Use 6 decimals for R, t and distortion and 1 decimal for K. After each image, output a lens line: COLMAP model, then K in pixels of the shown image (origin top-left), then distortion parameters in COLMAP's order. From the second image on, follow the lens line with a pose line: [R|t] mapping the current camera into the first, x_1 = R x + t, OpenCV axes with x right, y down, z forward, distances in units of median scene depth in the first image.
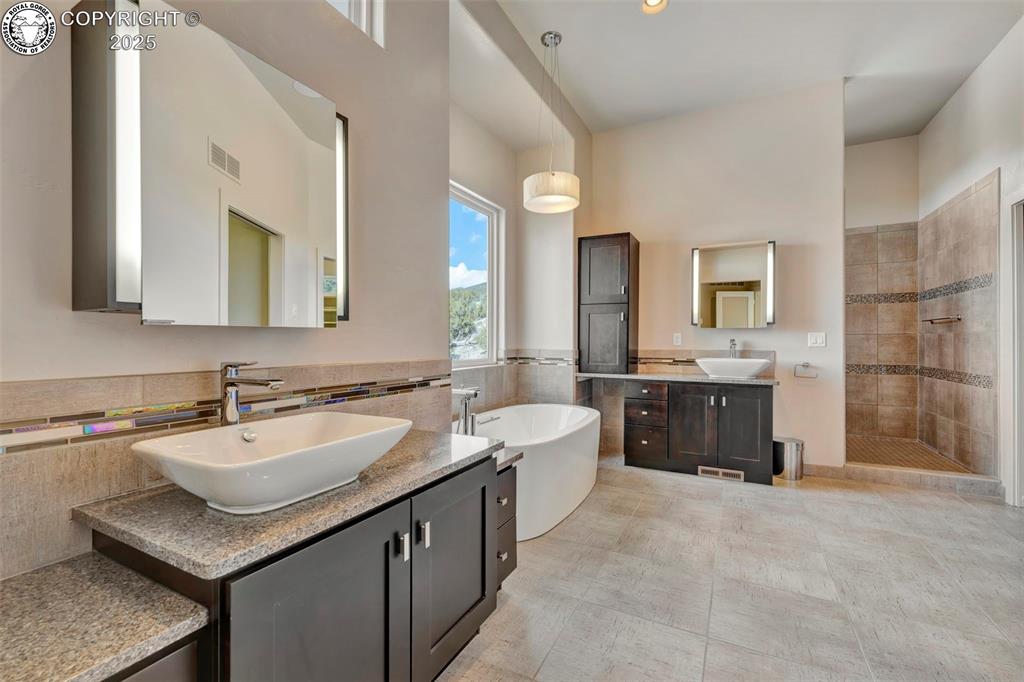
lens RADIAL K [[424.8, 0, 517.9], [0, 424.8, 342.2], [0, 0, 1]] dist [0.002521, 0.000235]
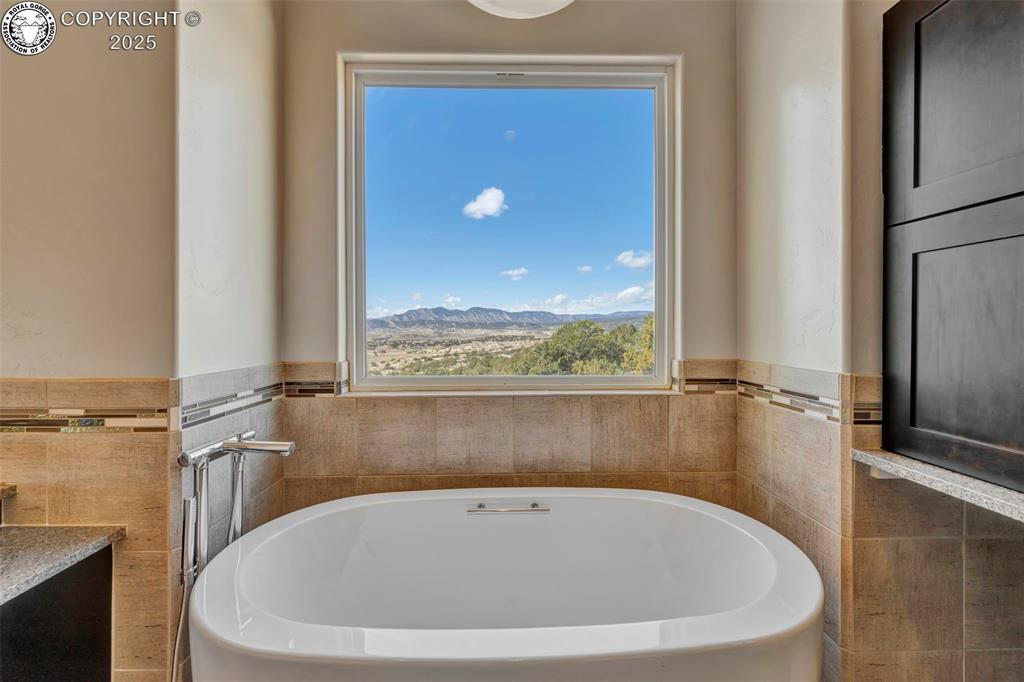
lens RADIAL K [[424.8, 0, 512.7], [0, 424.8, 331.3], [0, 0, 1]] dist [0.002521, 0.000235]
pose [[0.482600, -0.004097, -0.875831, 0.387958], [-0.002574, 0.999978, -0.006096, -0.014775], [0.875837, 0.005197, 0.482579, 0.850294]]
